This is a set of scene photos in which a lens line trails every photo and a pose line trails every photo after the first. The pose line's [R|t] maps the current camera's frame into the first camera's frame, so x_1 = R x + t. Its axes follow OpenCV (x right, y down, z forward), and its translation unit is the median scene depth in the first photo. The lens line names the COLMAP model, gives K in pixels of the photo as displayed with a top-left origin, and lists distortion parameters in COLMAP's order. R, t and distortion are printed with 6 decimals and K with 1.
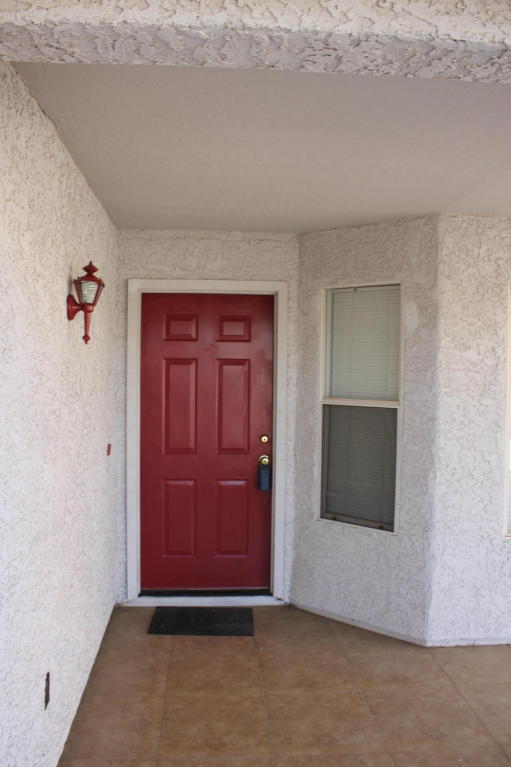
lens RADIAL K [[630.8, 0, 255.5], [0, 630.8, 383.5], [0, 0, 1]] dist [-0.162492, 0.142438]
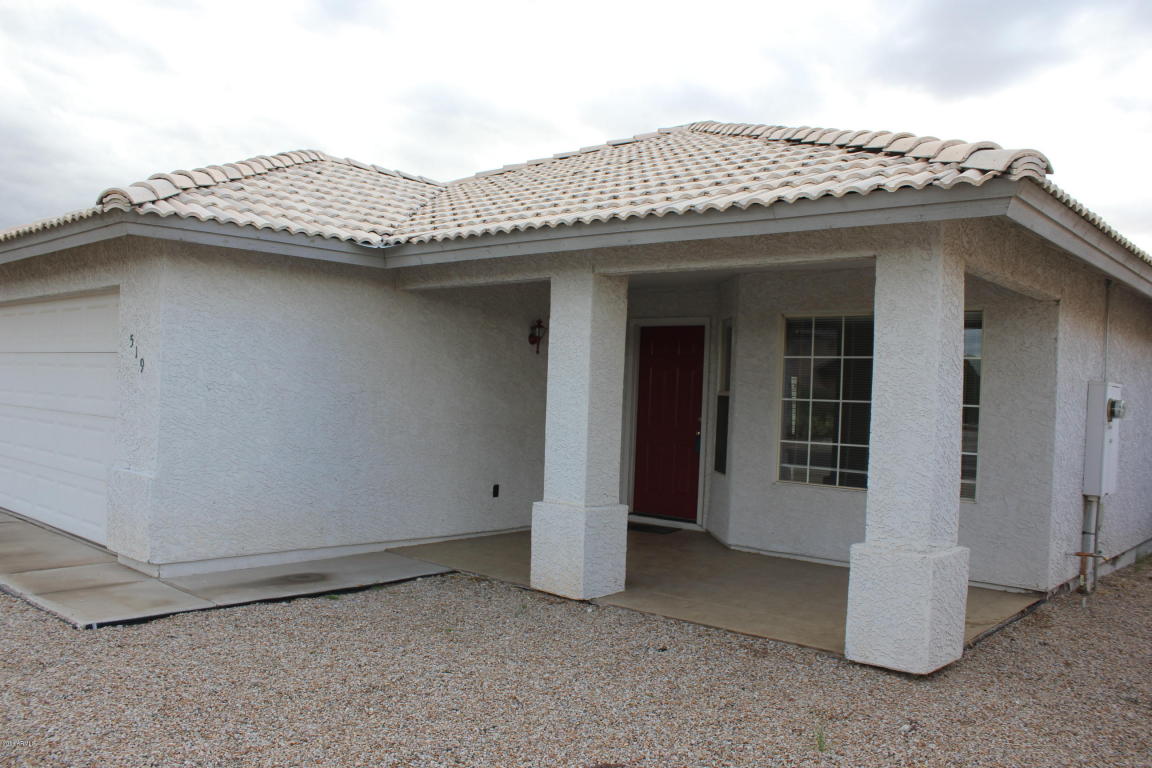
lens RADIAL K [[947.4, 0, 567.6], [0, 947.4, 392.8], [0, 0, 1]] dist [-0.162492, 0.142438]
pose [[0.696462, 0.016498, -0.717404, 1.717010], [-0.052494, 0.998228, -0.028006, 0.125299], [0.715671, 0.057165, 0.696094, -0.992025]]
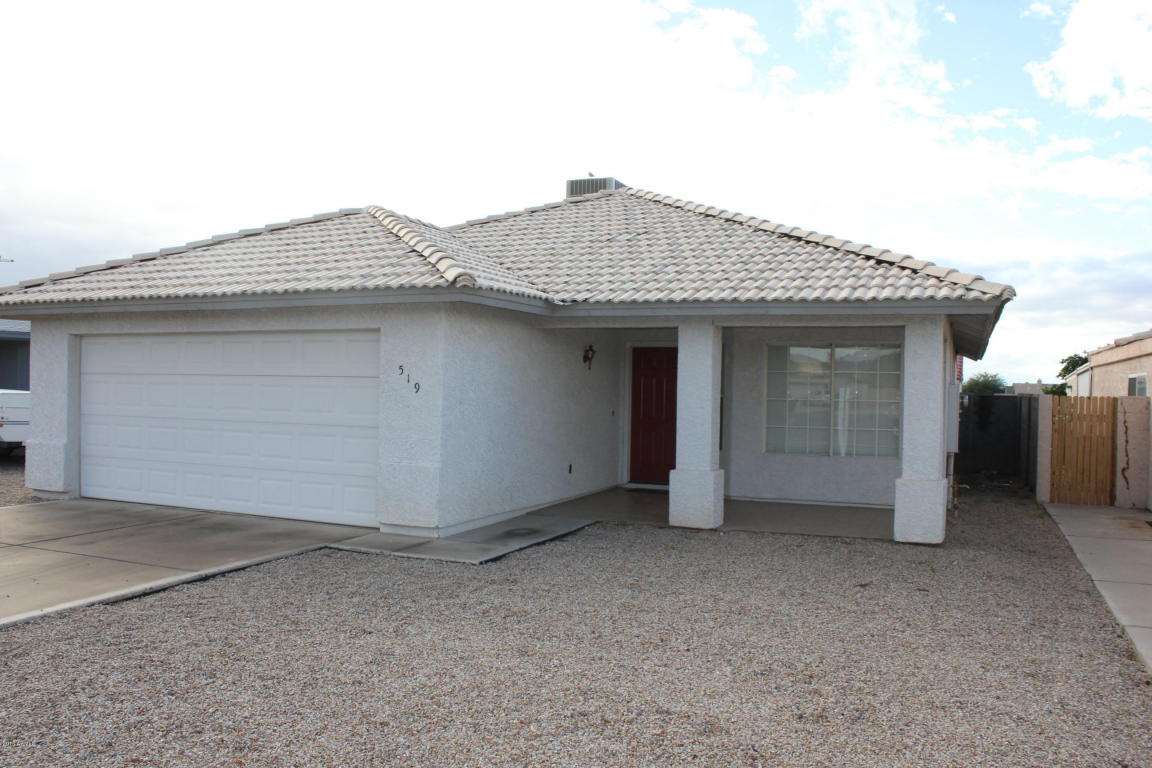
lens RADIAL K [[947.4, 0, 567.6], [0, 947.4, 392.8], [0, 0, 1]] dist [-0.162492, 0.142438]
pose [[0.890822, 0.007245, -0.454295, 1.366203], [-0.022696, 0.999334, -0.028567, 0.143813], [0.453785, 0.035759, 0.890393, -2.508774]]
